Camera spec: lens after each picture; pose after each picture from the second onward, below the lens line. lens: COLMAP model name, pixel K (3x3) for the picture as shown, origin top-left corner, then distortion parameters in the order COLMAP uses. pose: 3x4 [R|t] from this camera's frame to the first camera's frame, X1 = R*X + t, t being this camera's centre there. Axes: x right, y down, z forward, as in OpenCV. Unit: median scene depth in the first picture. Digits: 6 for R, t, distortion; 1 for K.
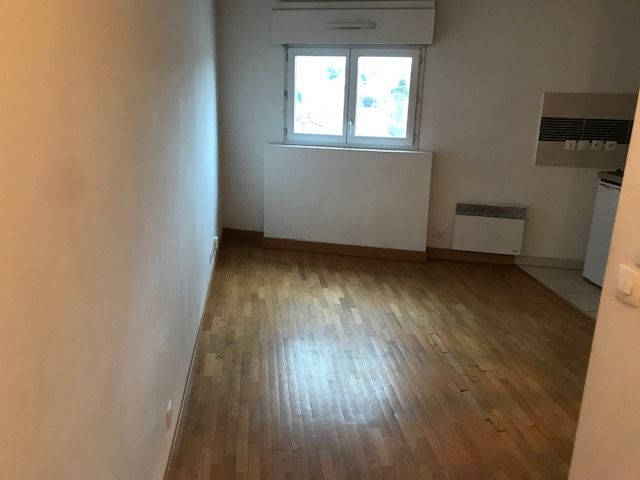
lens RADIAL K [[533.4, 0, 318.7], [0, 533.4, 243.3], [0, 0, 1]] dist [0.053629, -0.012661]
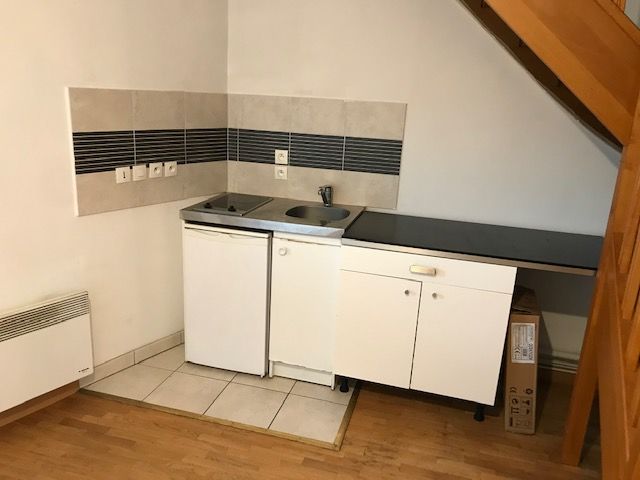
lens RADIAL K [[533.4, 0, 318.2], [0, 533.4, 241.2], [0, 0, 1]] dist [0.053629, -0.012661]
pose [[0.390376, -0.260291, 0.883094, -0.000544], [0.226914, 0.956813, 0.181711, -0.171392], [-0.892254, 0.129451, 0.432581, 0.556154]]
